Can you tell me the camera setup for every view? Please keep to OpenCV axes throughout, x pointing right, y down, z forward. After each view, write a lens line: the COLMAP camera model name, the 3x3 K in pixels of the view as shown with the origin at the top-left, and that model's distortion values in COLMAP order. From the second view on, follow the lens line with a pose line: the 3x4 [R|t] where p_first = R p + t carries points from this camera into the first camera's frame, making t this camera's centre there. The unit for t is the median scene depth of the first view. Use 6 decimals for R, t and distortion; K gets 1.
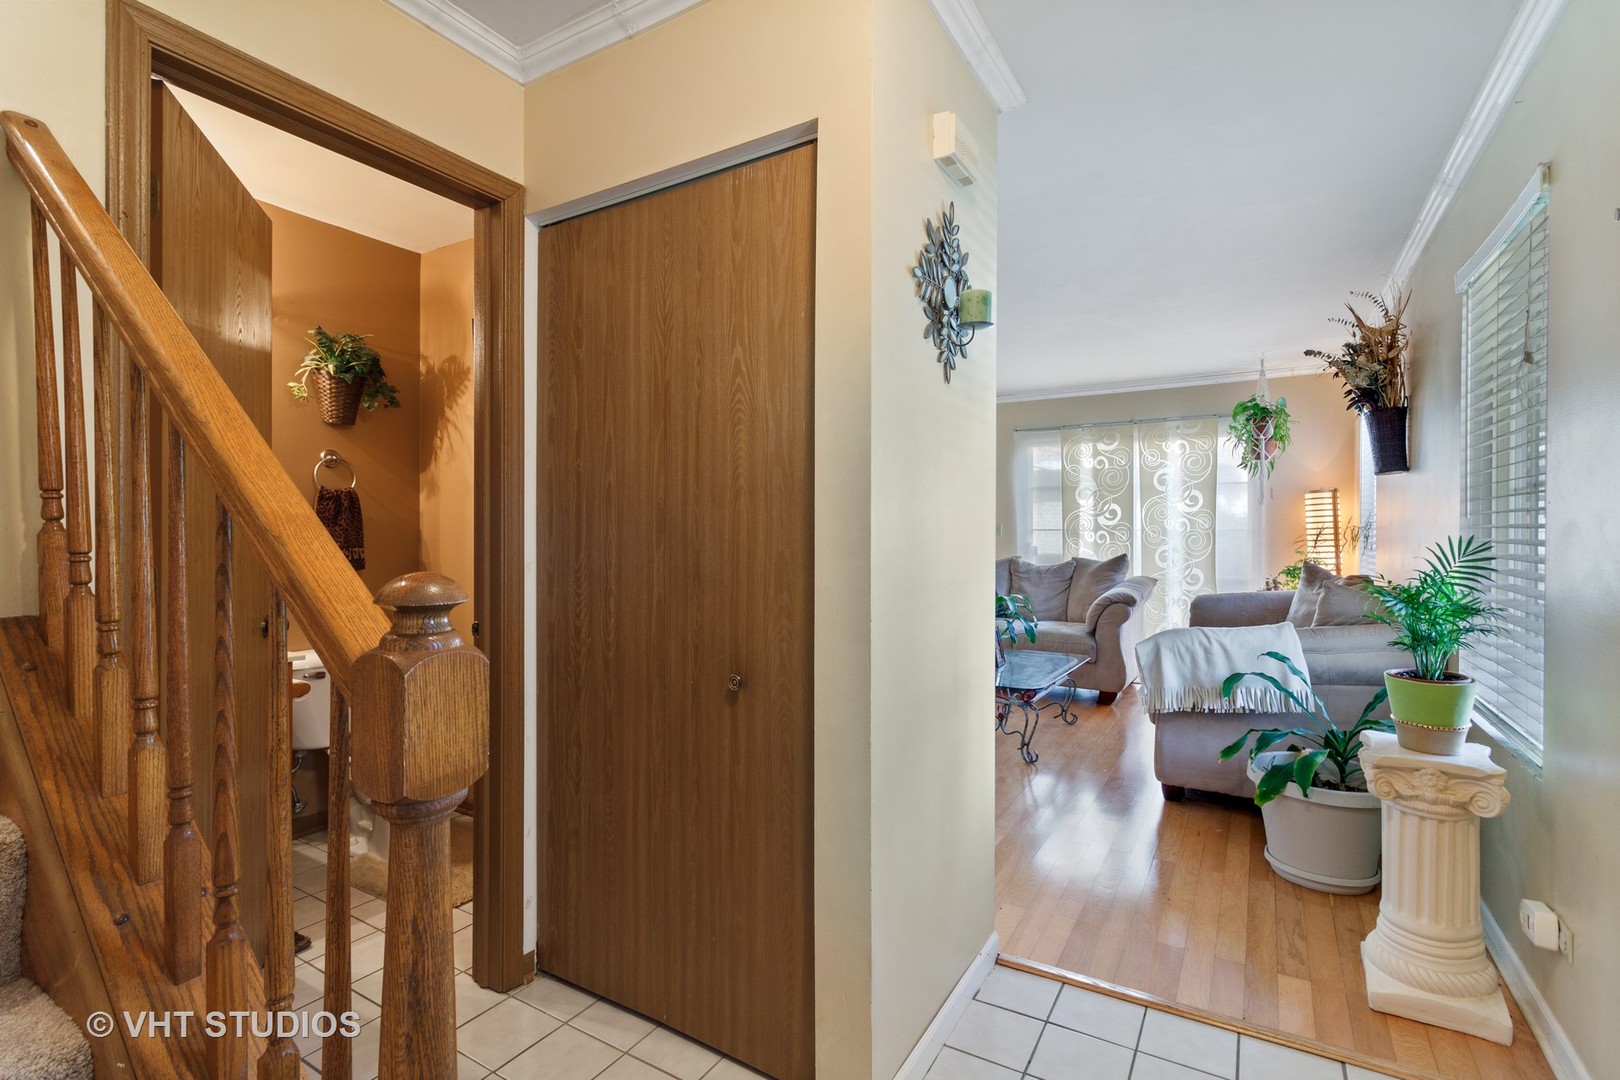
lens RADIAL K [[759.5, 0, 801.2], [0, 759.5, 531.1], [0, 0, 1]] dist [-0.000287, -0.001005]
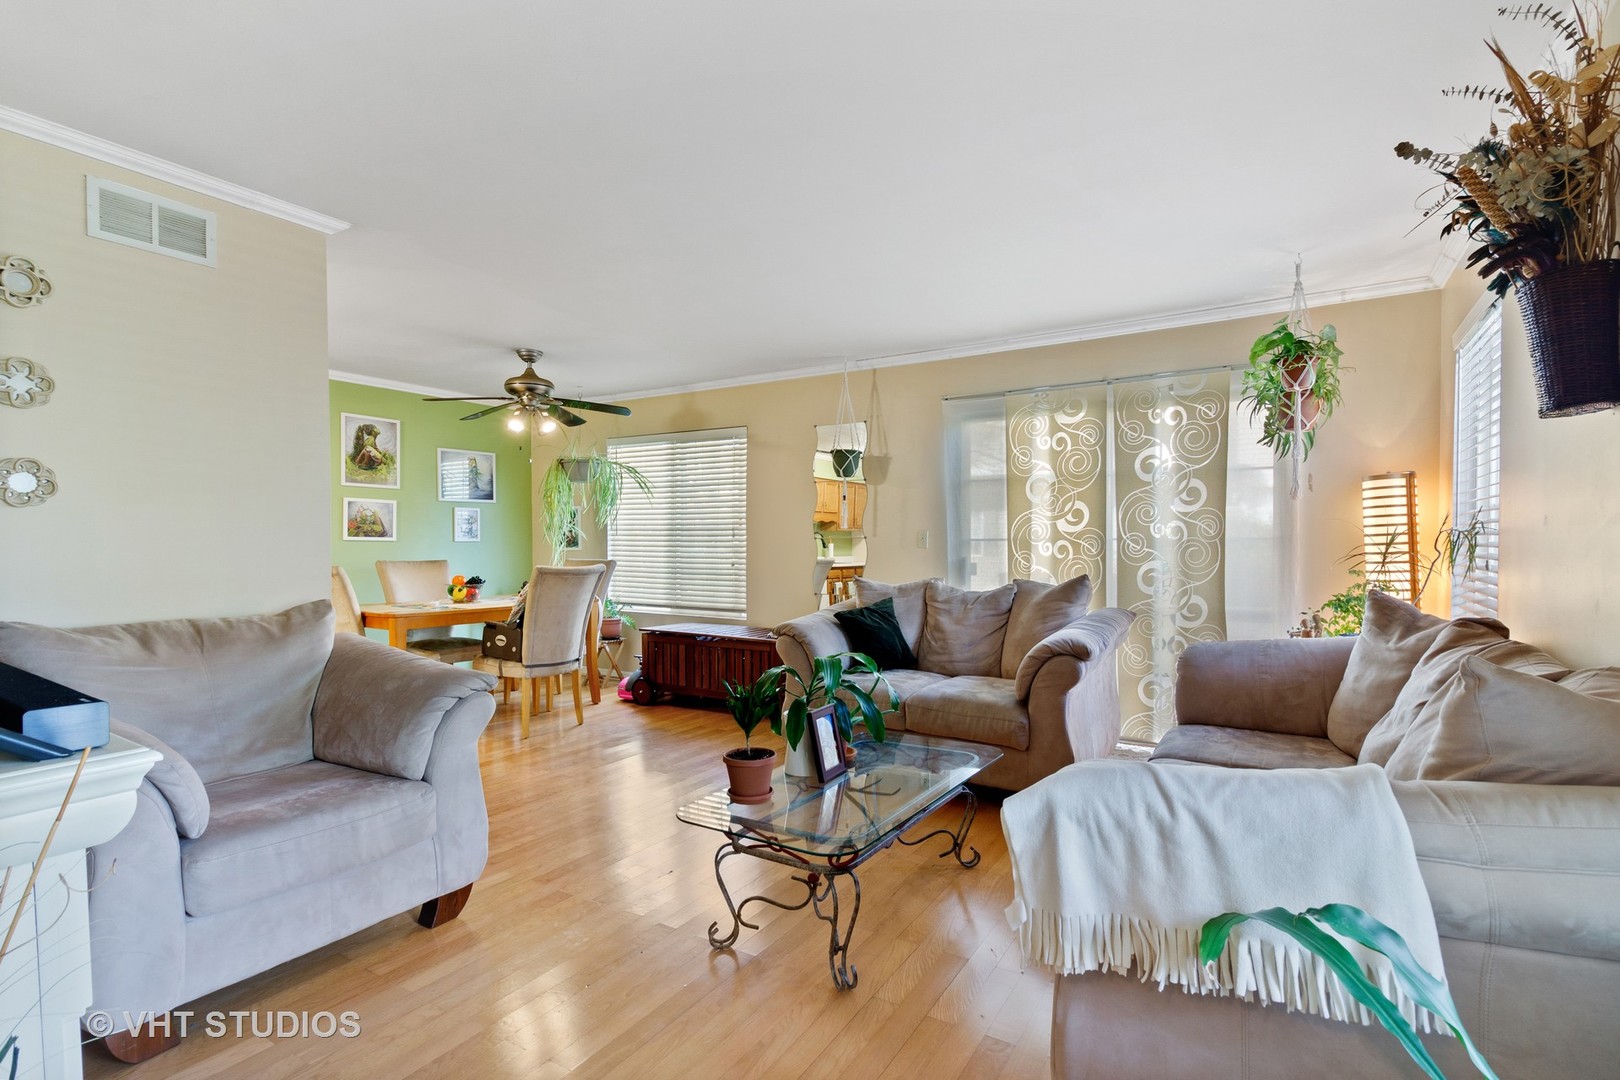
lens RADIAL K [[759.5, 0, 819.5], [0, 759.5, 557.2], [0, 0, 1]] dist [-0.000287, -0.001005]
pose [[0.999950, -0.003993, -0.009172, 0.209898], [0.004140, 0.999862, 0.016101, 0.003288], [0.009107, -0.016138, 0.999828, 0.353621]]
